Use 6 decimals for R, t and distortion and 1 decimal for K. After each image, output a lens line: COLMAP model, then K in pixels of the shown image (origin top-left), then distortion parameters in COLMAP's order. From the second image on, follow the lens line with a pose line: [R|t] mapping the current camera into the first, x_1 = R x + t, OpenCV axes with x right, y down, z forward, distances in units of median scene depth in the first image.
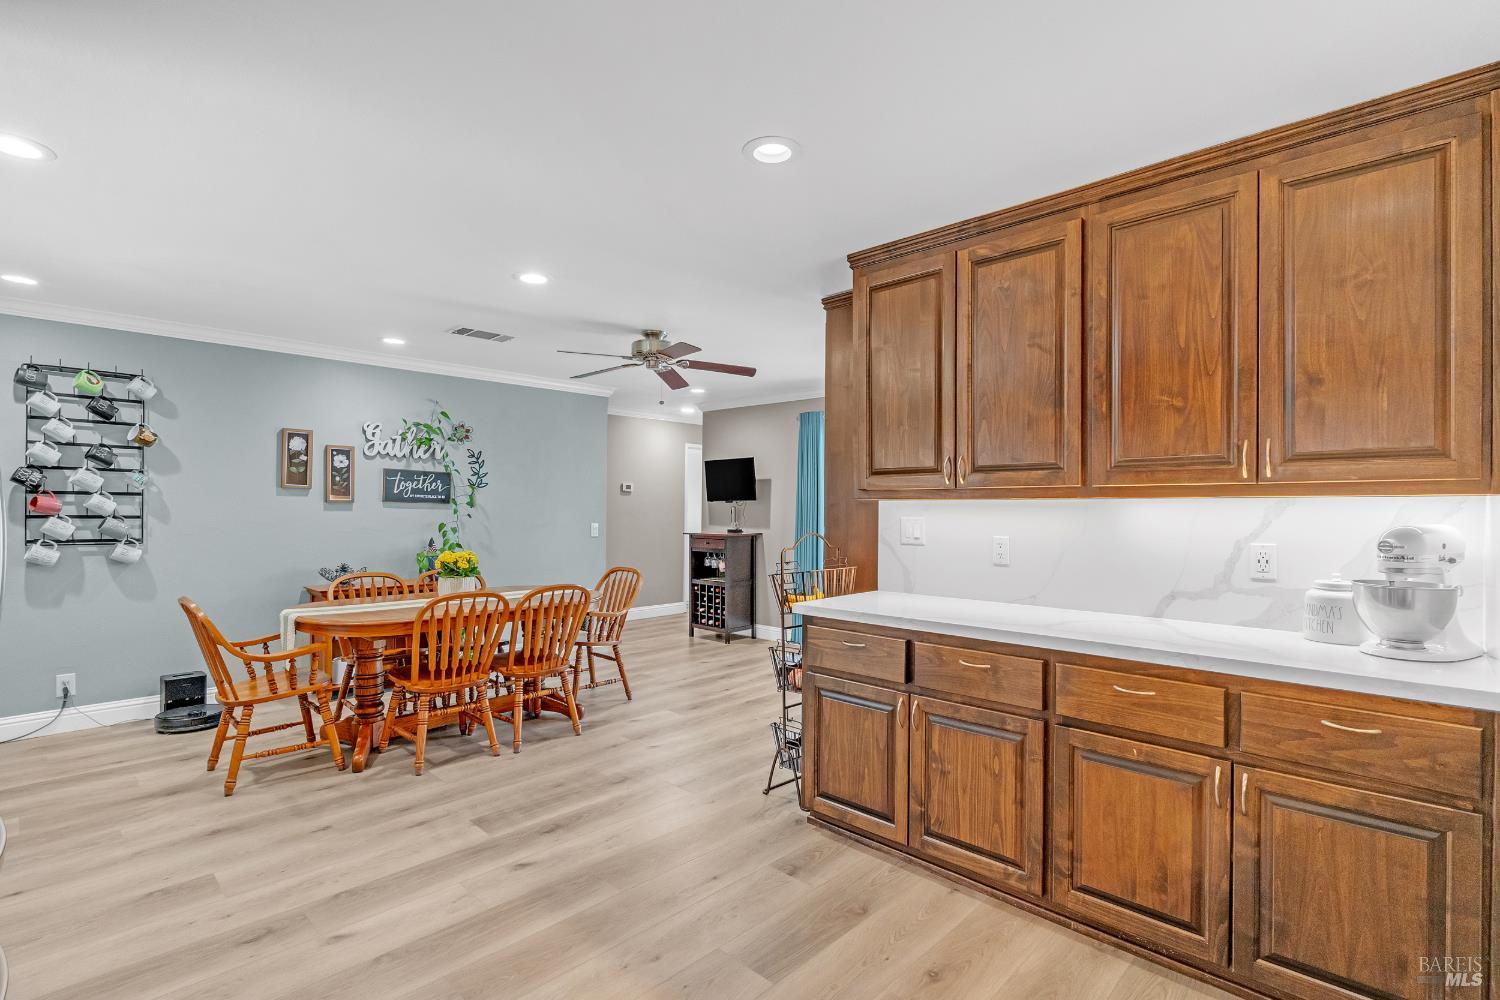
lens RADIAL K [[698.6, 0, 741.3], [0, 698.6, 508.7], [0, 0, 1]] dist [-0.003284, -0.000266]
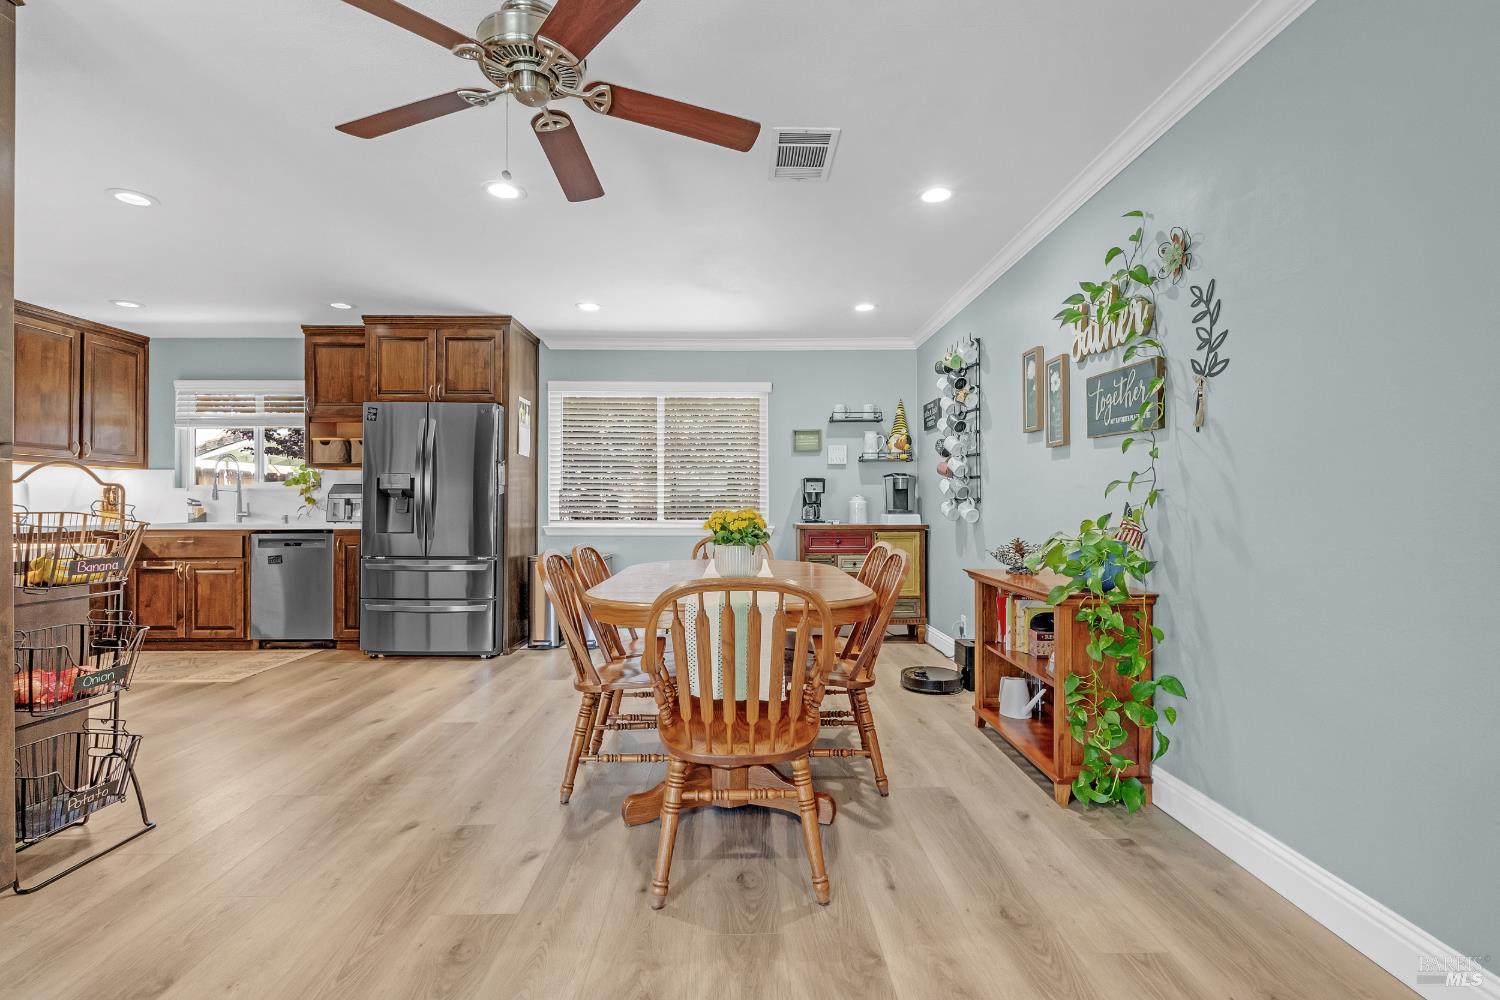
lens RADIAL K [[702.6, 0, 752.5], [0, 702.6, 501.5], [0, 0, 1]] dist [-0.007992, 0.000022]
pose [[-0.686220, -0.009469, -0.727332, 0.178524], [-0.004090, 0.999950, -0.009160, 0.100448], [0.727382, -0.003311, -0.686225, 2.503761]]
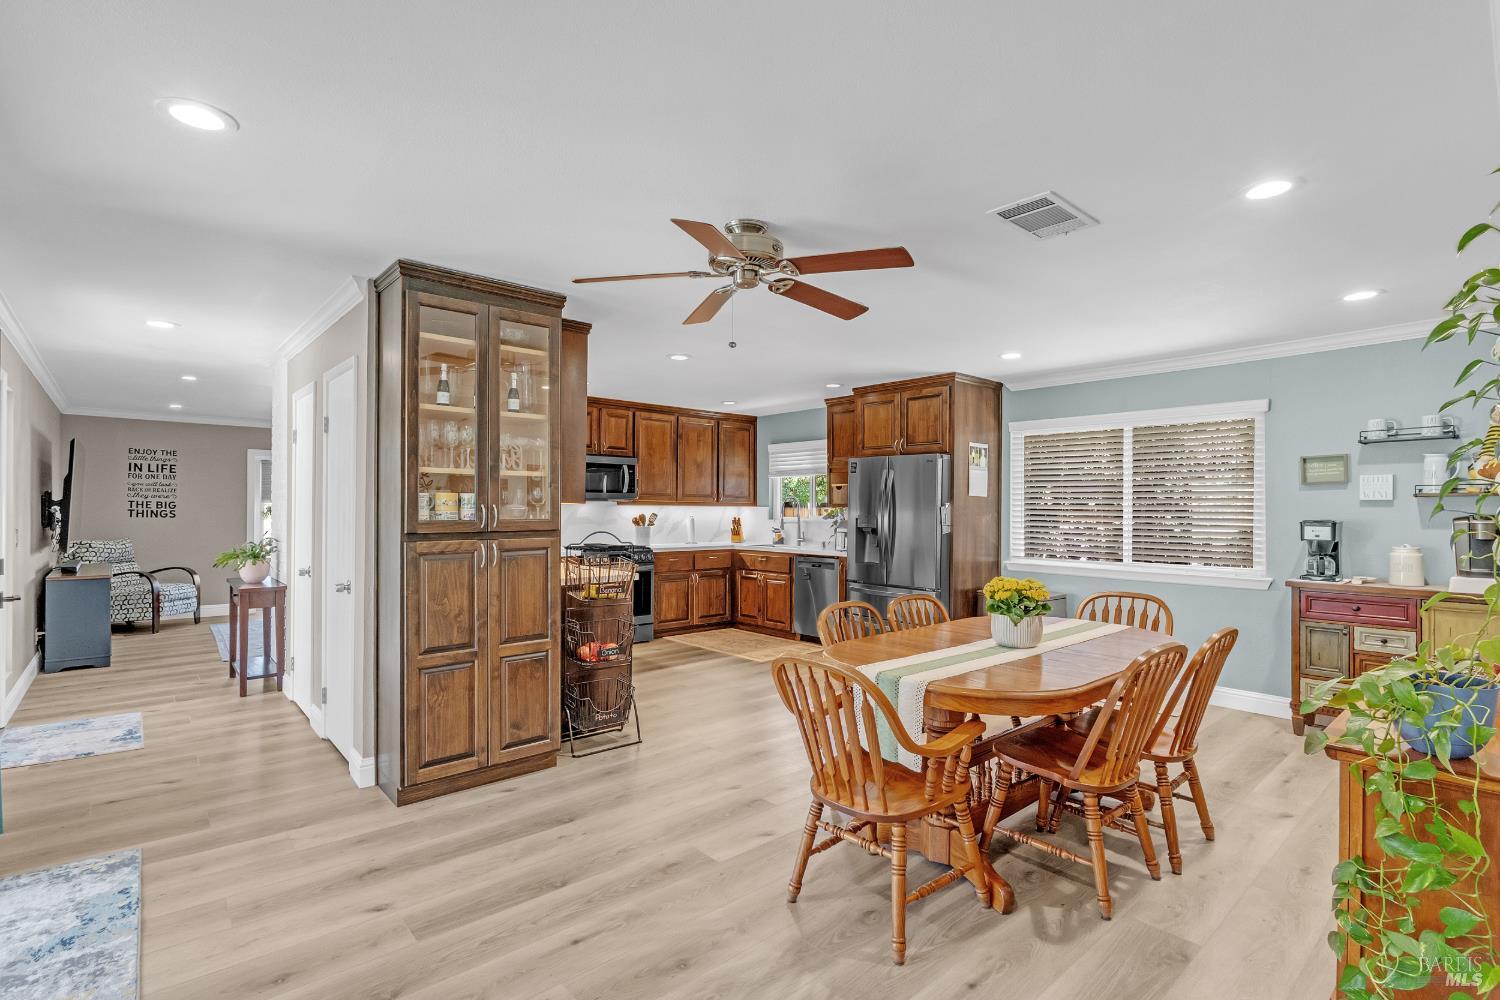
lens RADIAL K [[705.4, 0, 759.7], [0, 705.4, 513.0], [0, 0, 1]] dist [-0.005008, 0.000085]
pose [[-0.998789, -0.010789, 0.047992, -0.294063], [-0.010392, 0.999910, 0.008517, -0.013281], [-0.048080, 0.008007, -0.998811, 2.878451]]
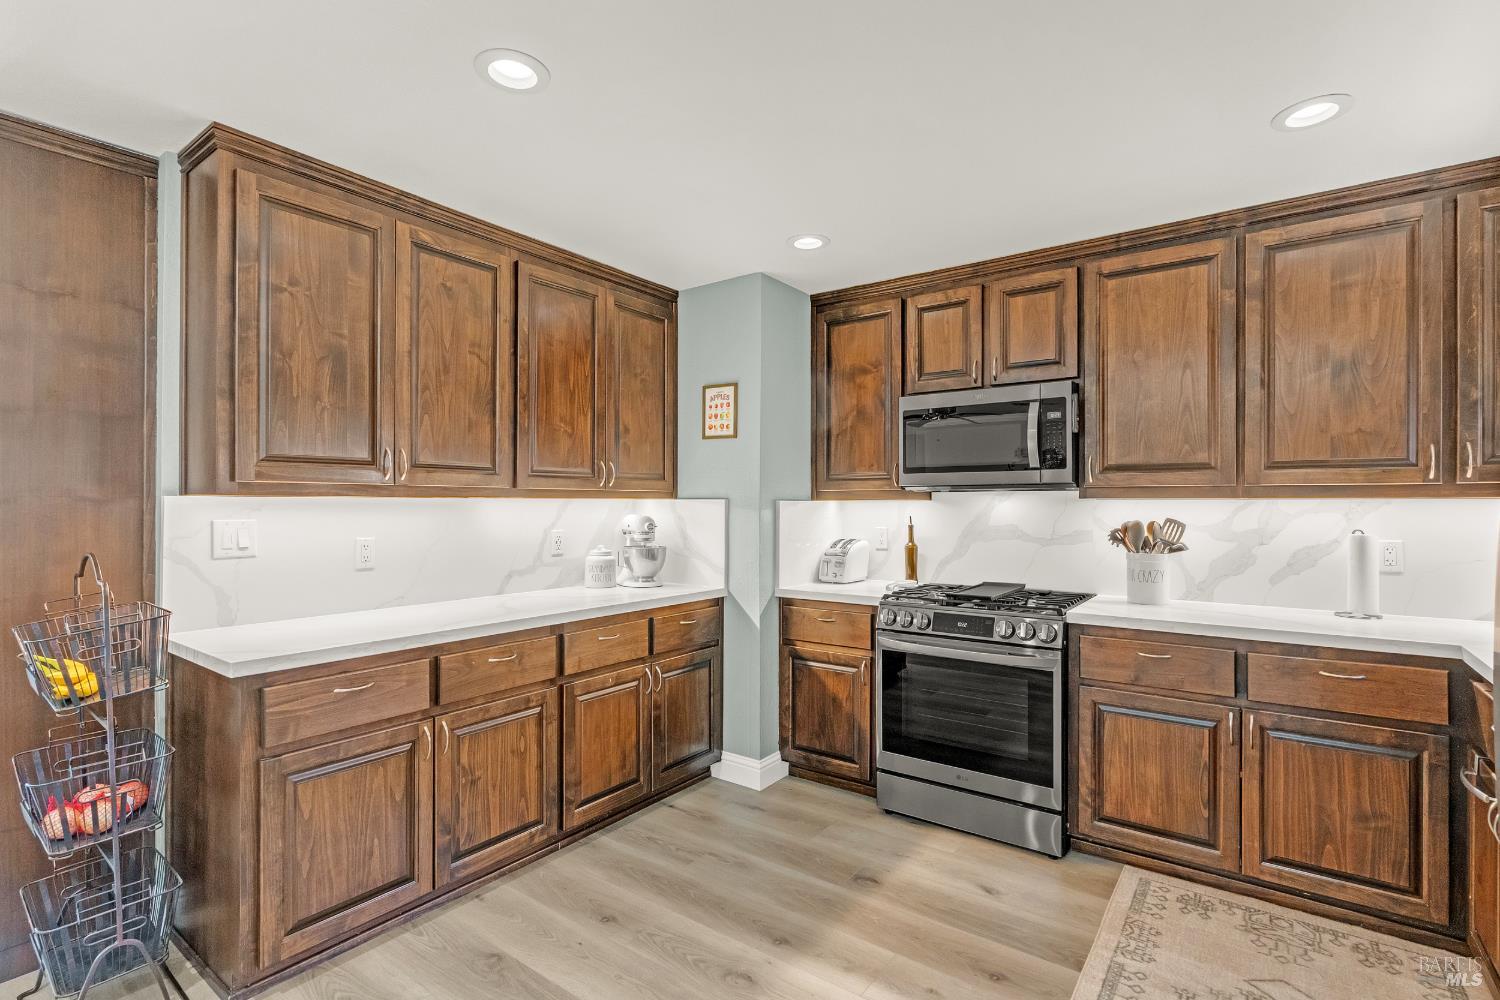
lens RADIAL K [[701.5, 0, 763.3], [0, 701.5, 500.9], [0, 0, 1]] dist [-0.008024, 0.000539]
pose [[-0.148929, 0.001658, 0.988847, -0.698560], [-0.000922, 0.999998, -0.001815, -0.008217], [-0.988848, -0.001182, -0.148927, 0.721518]]
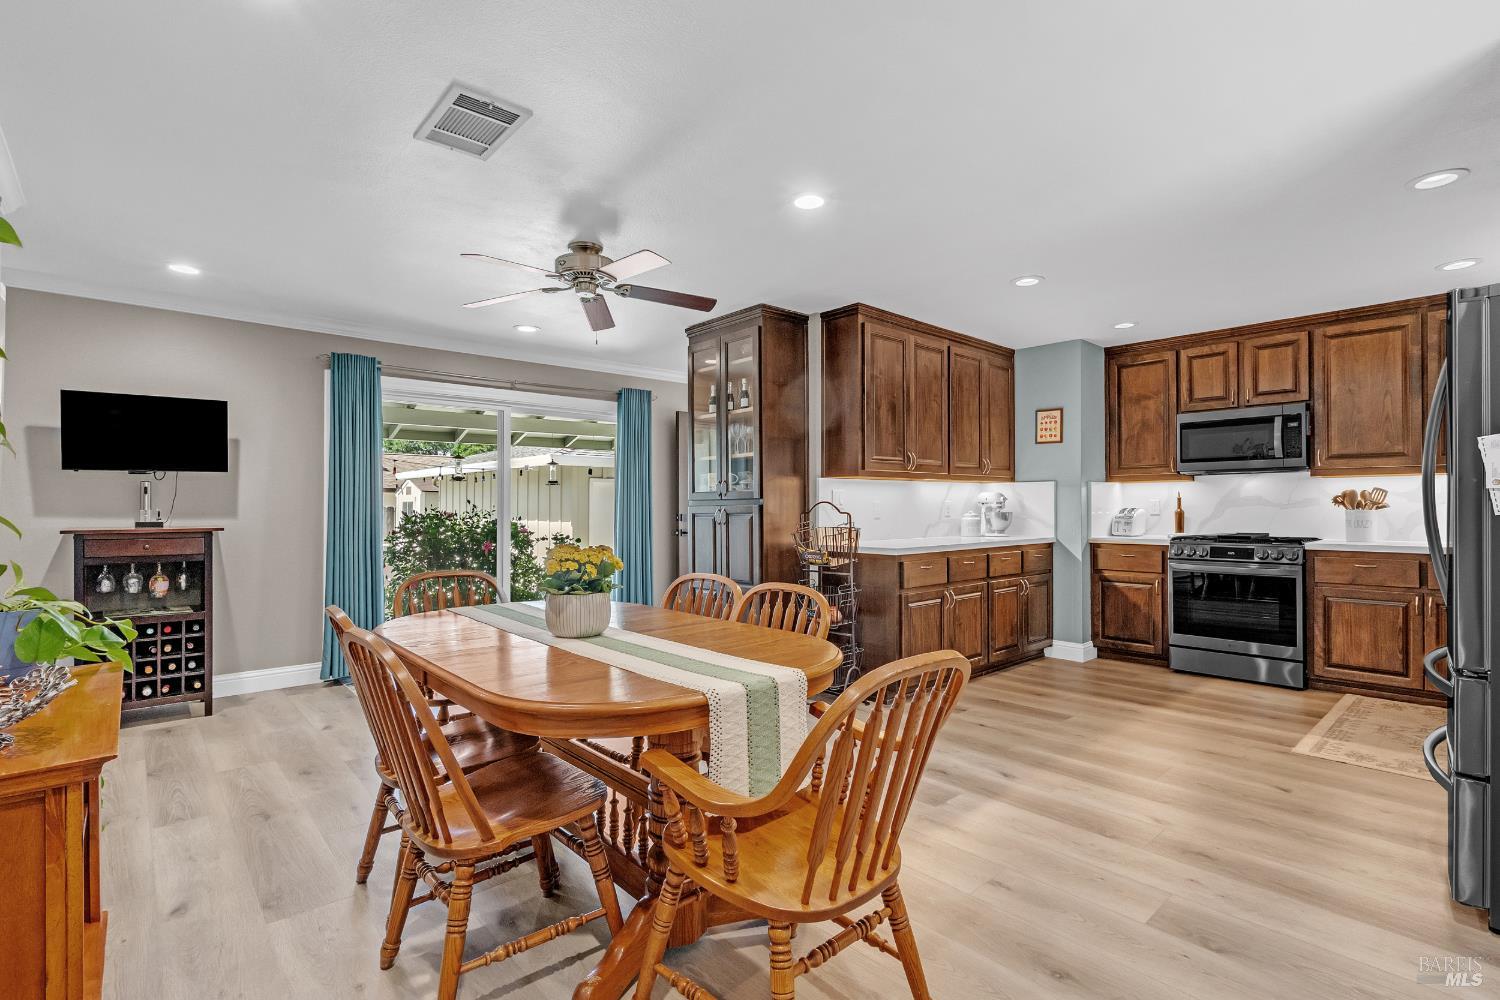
lens RADIAL K [[702.6, 0, 752.5], [0, 702.6, 501.5], [0, 0, 1]] dist [-0.007992, 0.000022]
pose [[0.064613, 0.002851, 0.997906, -1.561921], [0.004307, 0.999986, -0.003135, 0.050928], [-0.997901, 0.004500, 0.064600, 1.380056]]
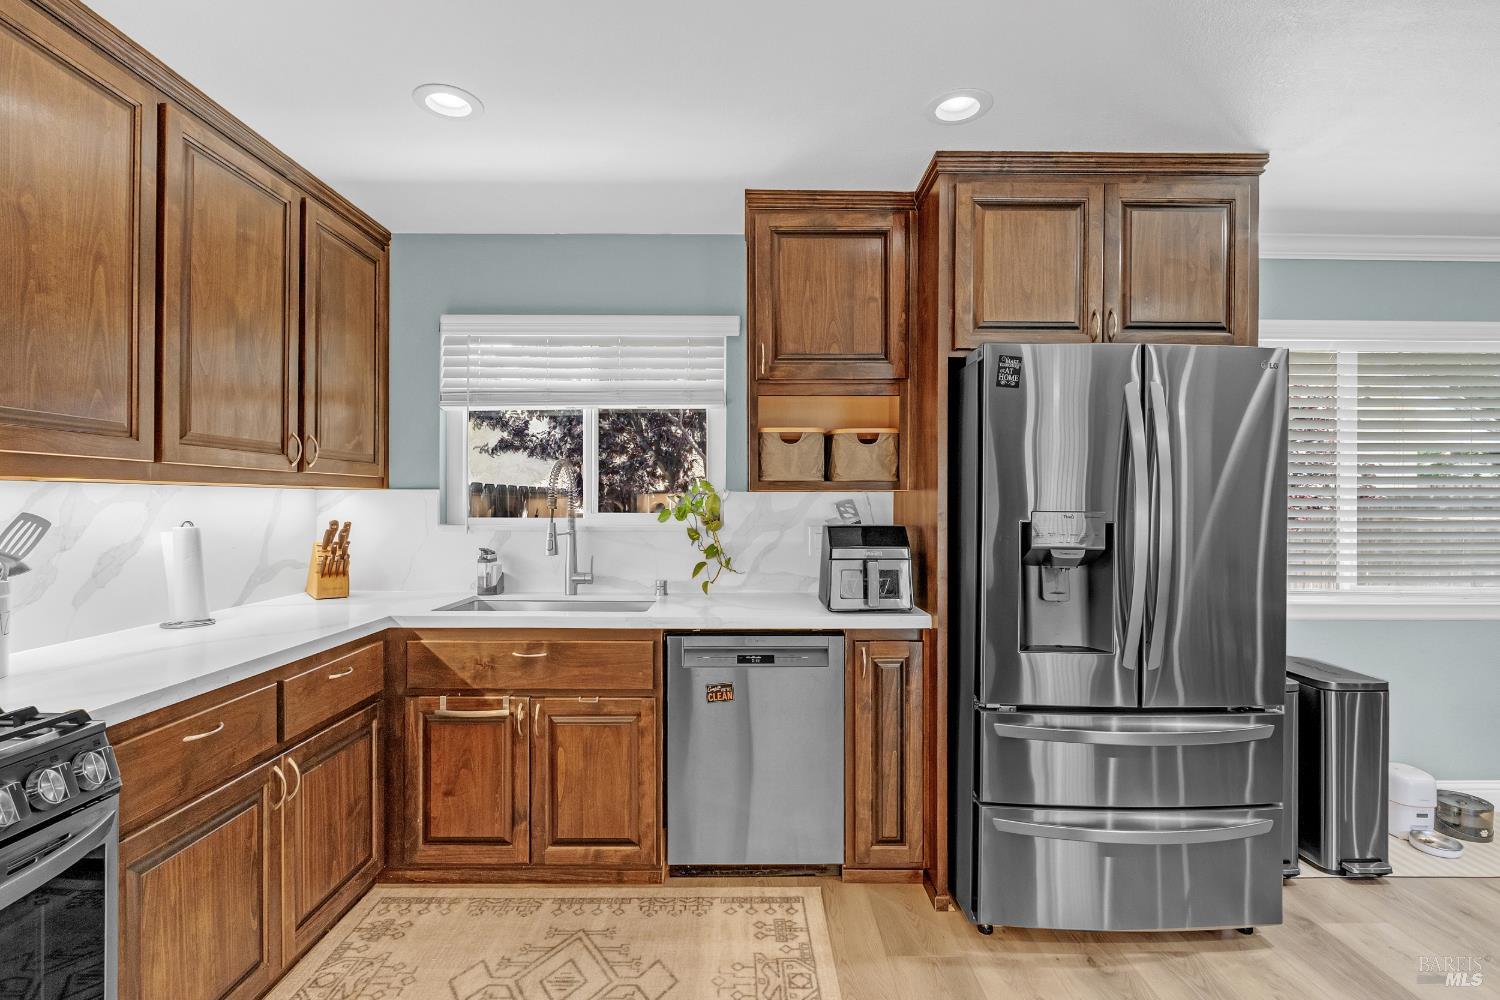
lens RADIAL K [[716.4, 0, 751.9], [0, 716.4, 507.1], [0, 0, 1]] dist [-0.002613, -0.000171]
pose [[-0.700200, -0.002330, -0.713943, 0.303069], [-0.007400, 0.999965, 0.003995, 0.004671], [0.713908, 0.008080, -0.700193, 0.809456]]
